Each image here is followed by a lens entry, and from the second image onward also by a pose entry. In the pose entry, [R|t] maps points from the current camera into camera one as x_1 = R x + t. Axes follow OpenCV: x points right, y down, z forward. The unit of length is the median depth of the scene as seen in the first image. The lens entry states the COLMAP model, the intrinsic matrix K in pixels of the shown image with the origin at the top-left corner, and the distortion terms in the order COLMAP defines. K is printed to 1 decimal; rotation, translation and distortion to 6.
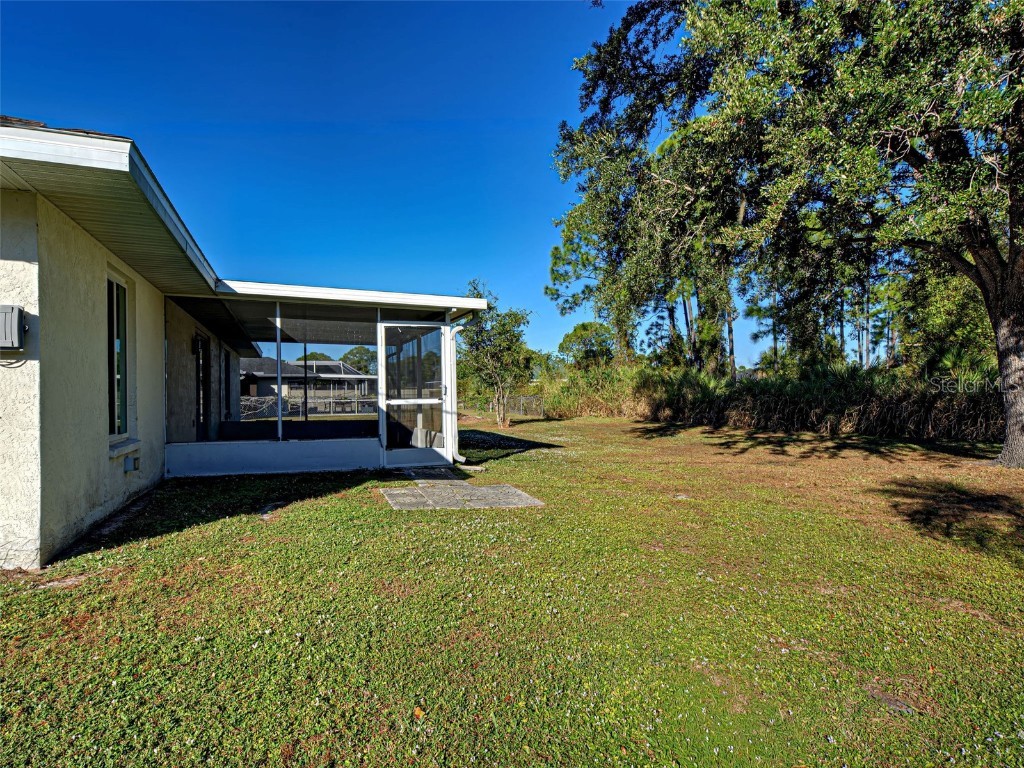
lens RADIAL K [[577.8, 0, 512.0], [0, 577.8, 384.0], [0, 0, 1]] dist [0.018276, 0.000022]
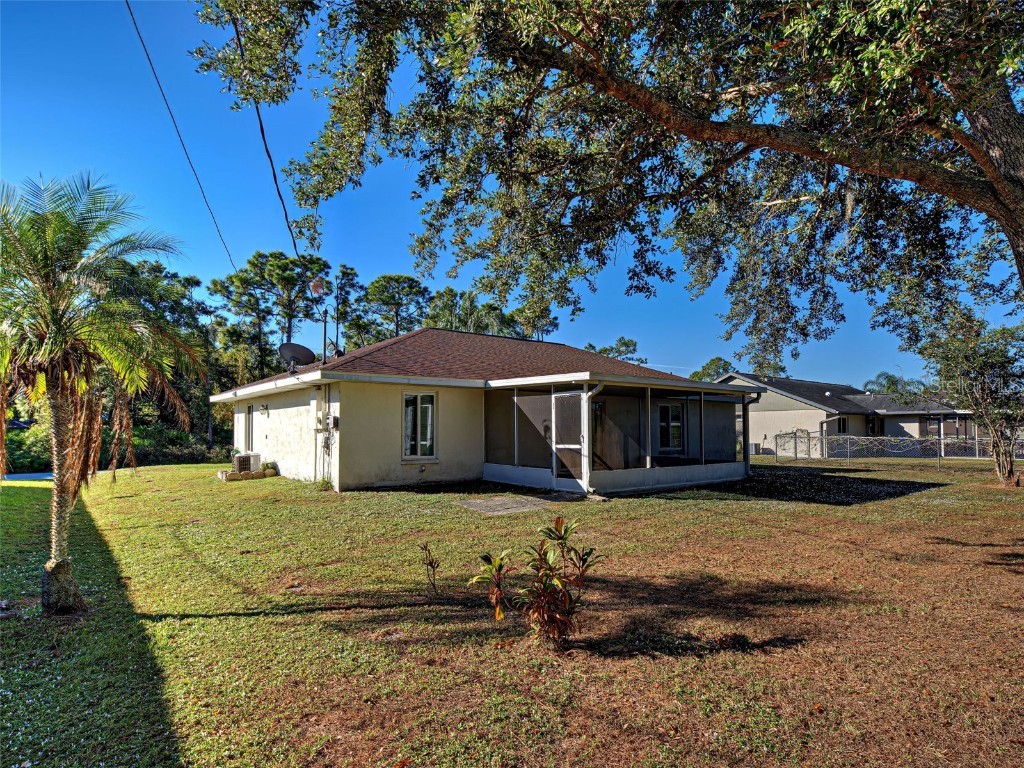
lens RADIAL K [[577.8, 0, 512.0], [0, 577.8, 384.0], [0, 0, 1]] dist [0.018276, 0.000022]
pose [[0.272245, -0.062082, -0.960223, 1.212628], [0.011602, 0.998056, -0.061239, -0.039879], [0.962158, 0.005531, 0.272436, 0.459232]]
